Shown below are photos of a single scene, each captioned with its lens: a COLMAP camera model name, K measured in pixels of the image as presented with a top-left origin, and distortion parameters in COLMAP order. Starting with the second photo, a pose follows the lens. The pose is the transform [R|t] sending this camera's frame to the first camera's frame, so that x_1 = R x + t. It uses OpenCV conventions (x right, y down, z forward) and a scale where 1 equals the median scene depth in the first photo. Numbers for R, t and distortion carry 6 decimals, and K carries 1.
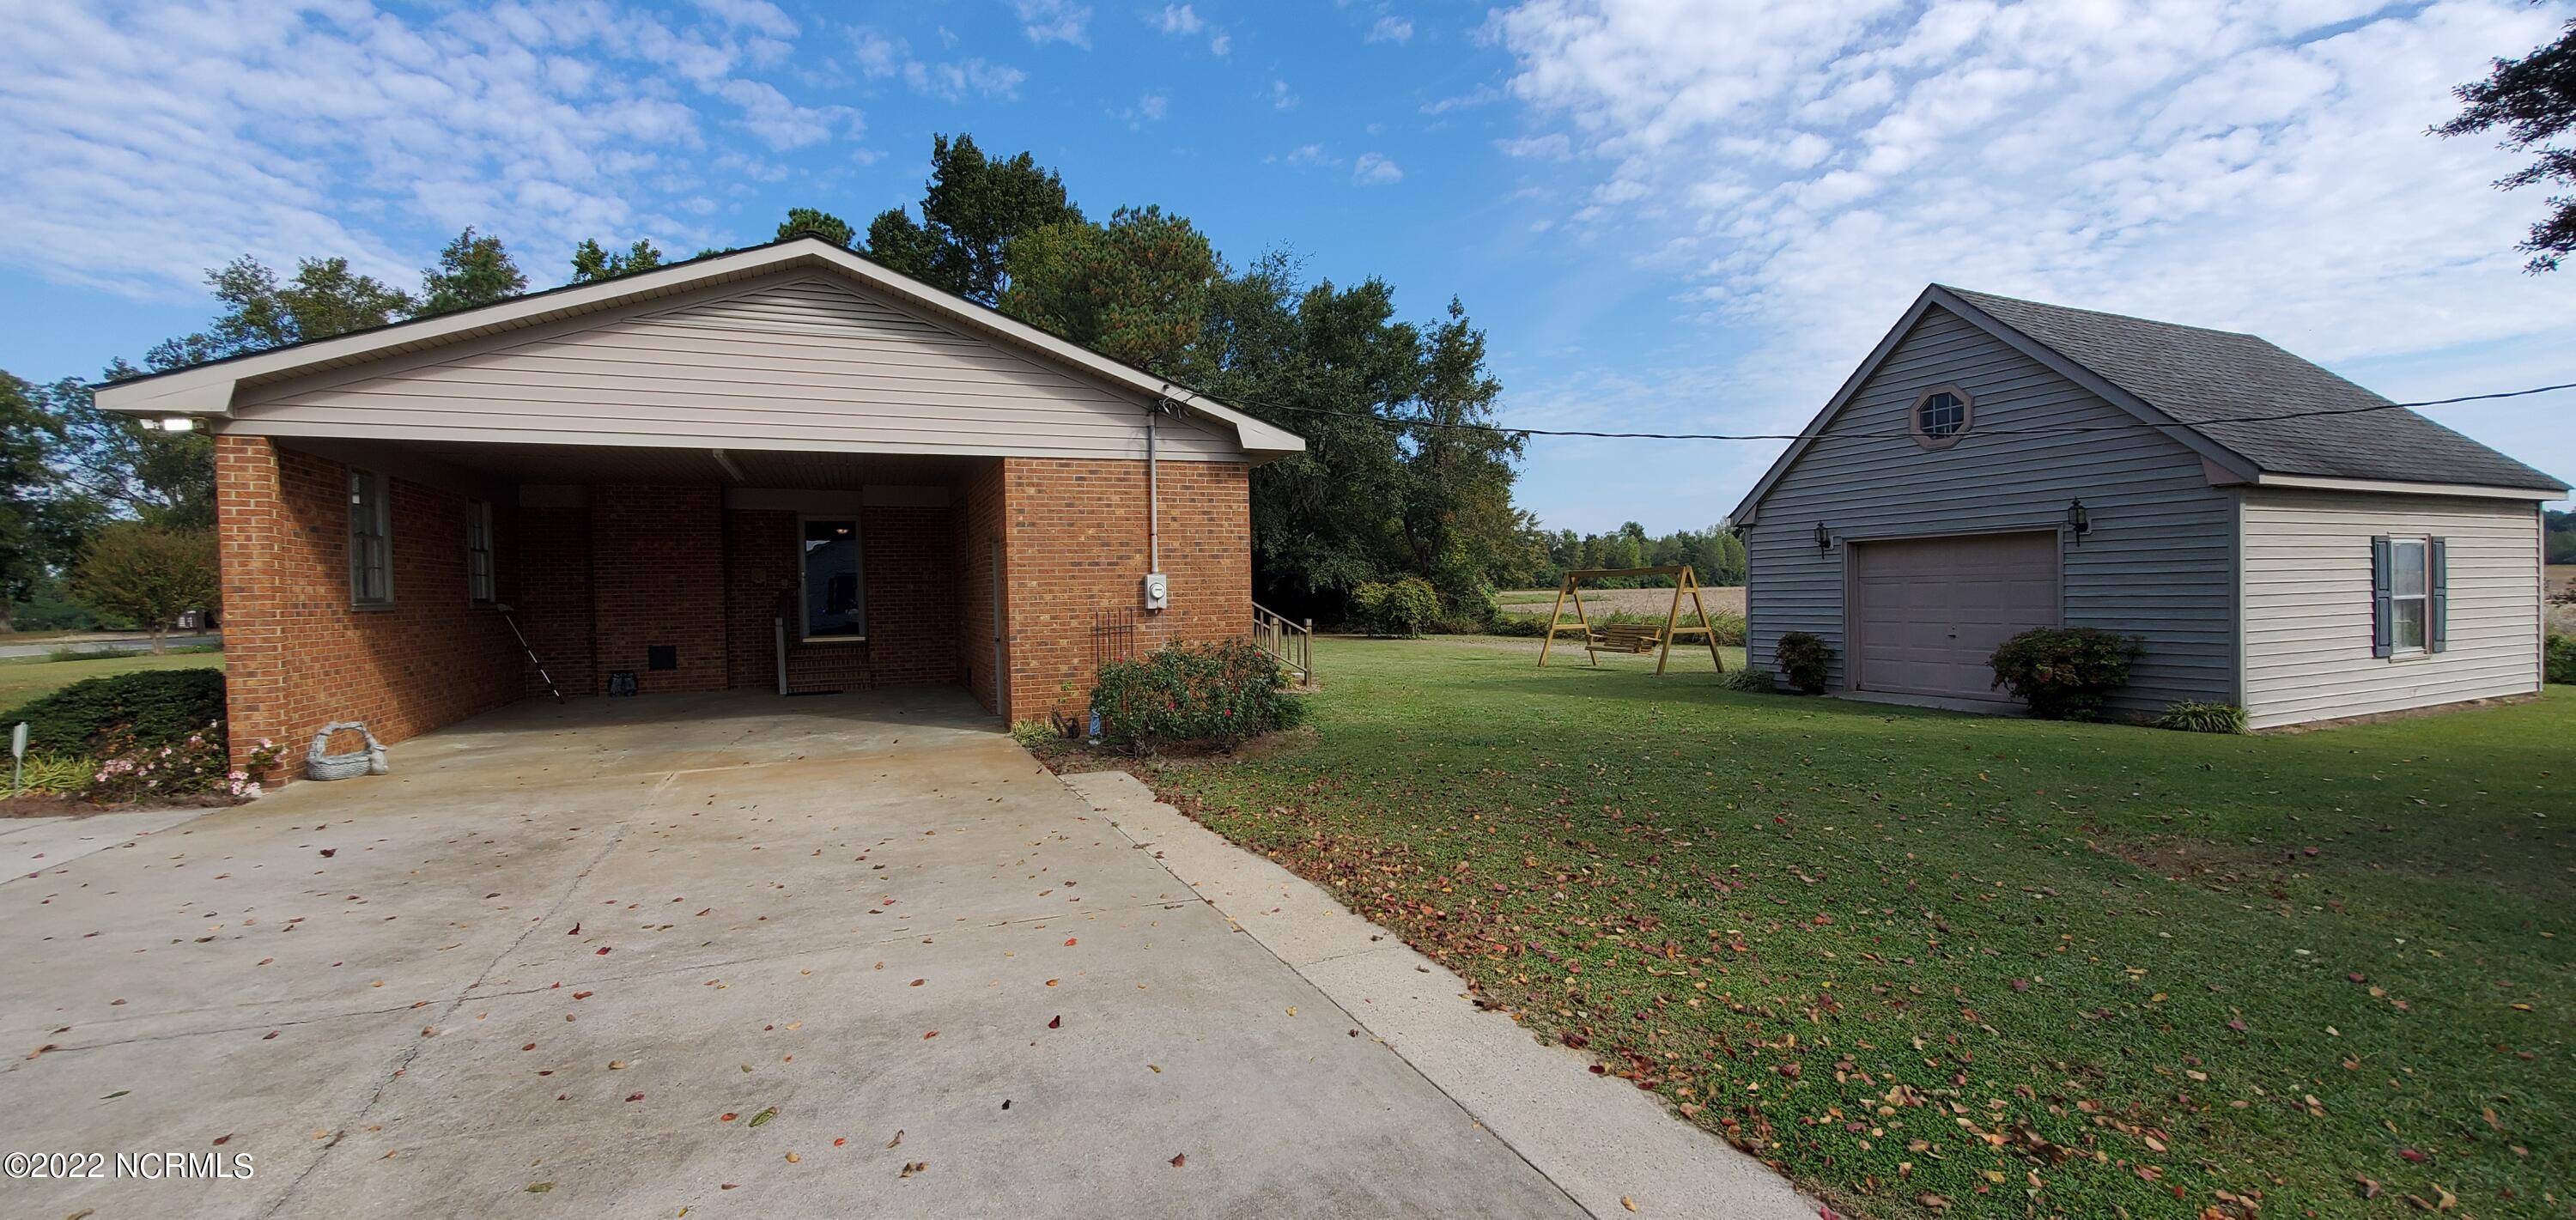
lens RADIAL K [[1037.7, 0, 1288.0], [0, 1037.7, 610.0], [0, 0, 1]] dist [-0.000177, 0.000037]
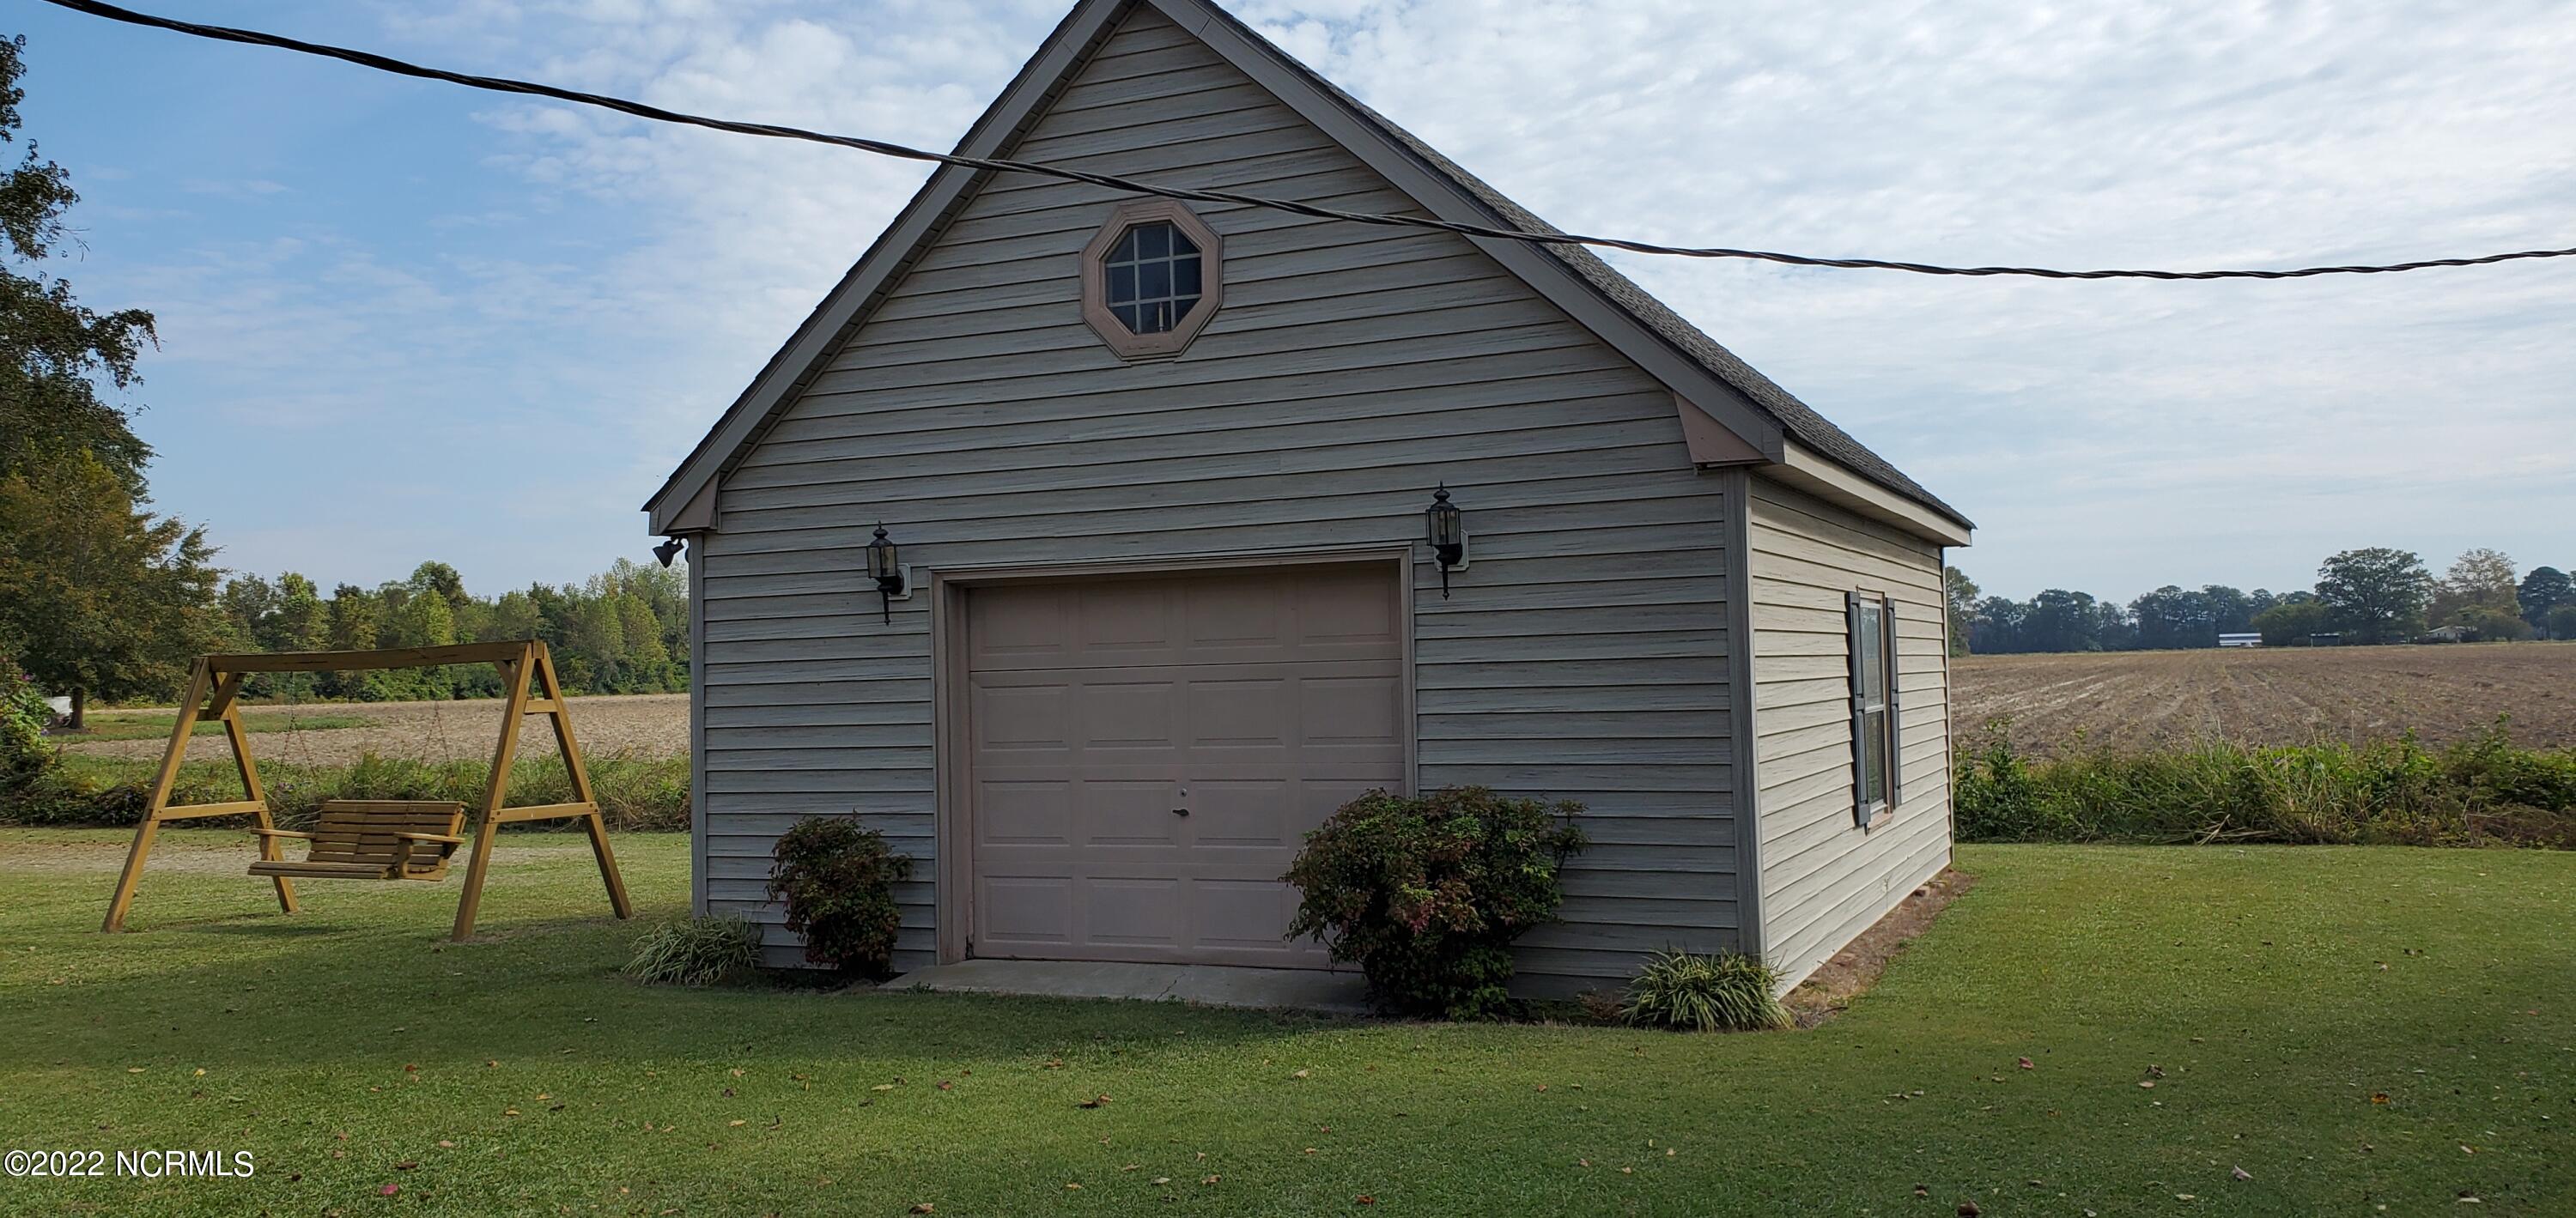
lens RADIAL K [[1941.6, 0, 1288.0], [0, 1941.6, 609.0], [0, 0, 1]] dist [0.089896, -0.145874]
pose [[0.747446, 0.021972, 0.663960, 0.134042], [0.021298, 0.998147, -0.057008, -0.009199], [-0.663982, 0.056751, 0.745592, 0.330033]]
